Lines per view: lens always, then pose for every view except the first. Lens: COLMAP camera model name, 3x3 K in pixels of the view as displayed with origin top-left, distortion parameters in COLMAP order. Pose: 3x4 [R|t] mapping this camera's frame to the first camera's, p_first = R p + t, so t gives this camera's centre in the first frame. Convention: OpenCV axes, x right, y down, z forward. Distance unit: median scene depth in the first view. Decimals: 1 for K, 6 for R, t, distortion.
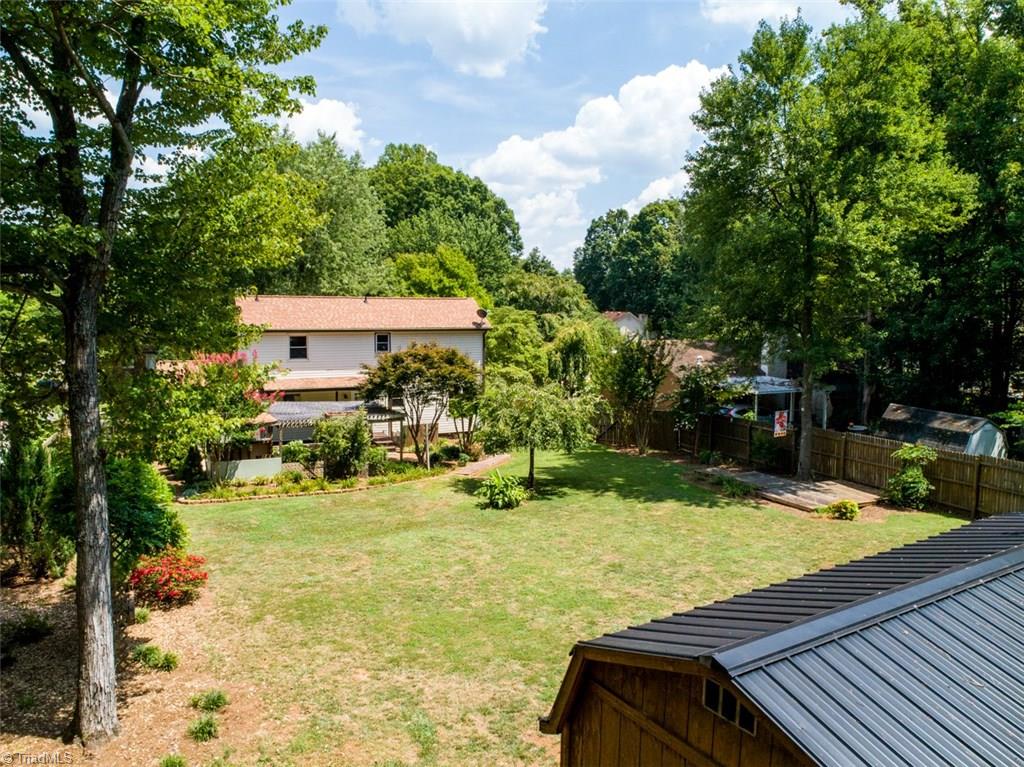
lens RADIAL K [[911.3, 0, 511.9], [0, 911.3, 347.3], [0, 0, 1]] dist [-0.015283, -0.004148]
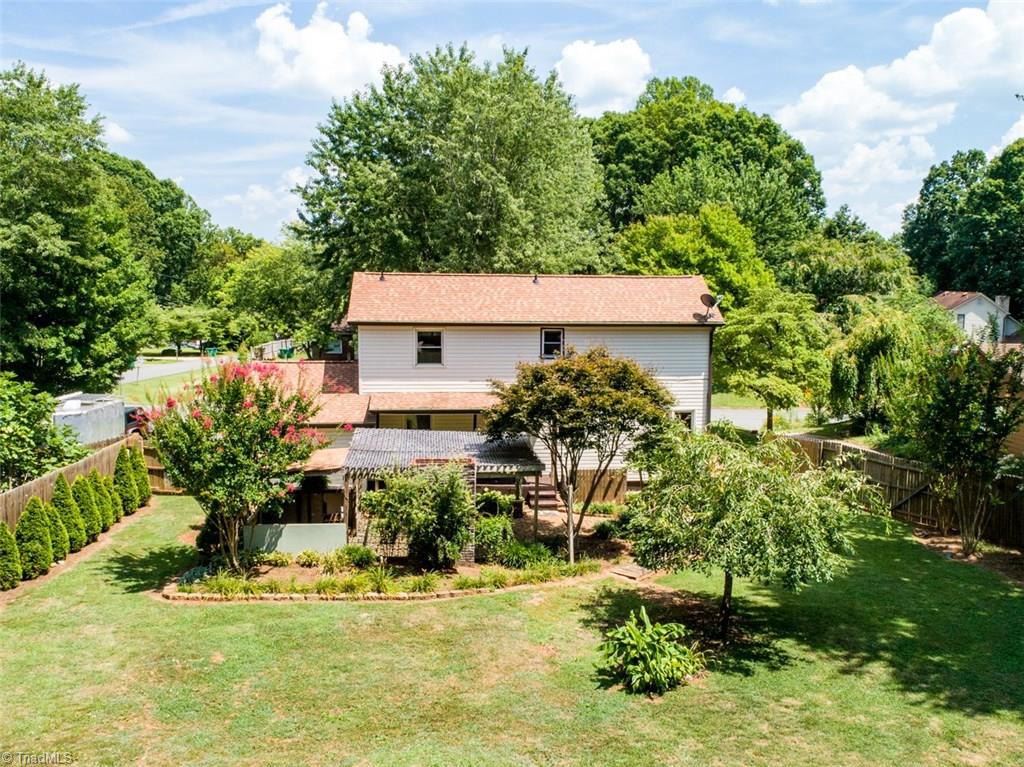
lens RADIAL K [[911.3, 0, 511.9], [0, 911.3, 347.3], [0, 0, 1]] dist [-0.015283, -0.004148]
pose [[0.933633, 0.029386, -0.357024, 0.045285], [-0.018019, 0.999220, 0.035125, -0.015834], [0.357778, -0.026360, 0.933434, 0.226774]]
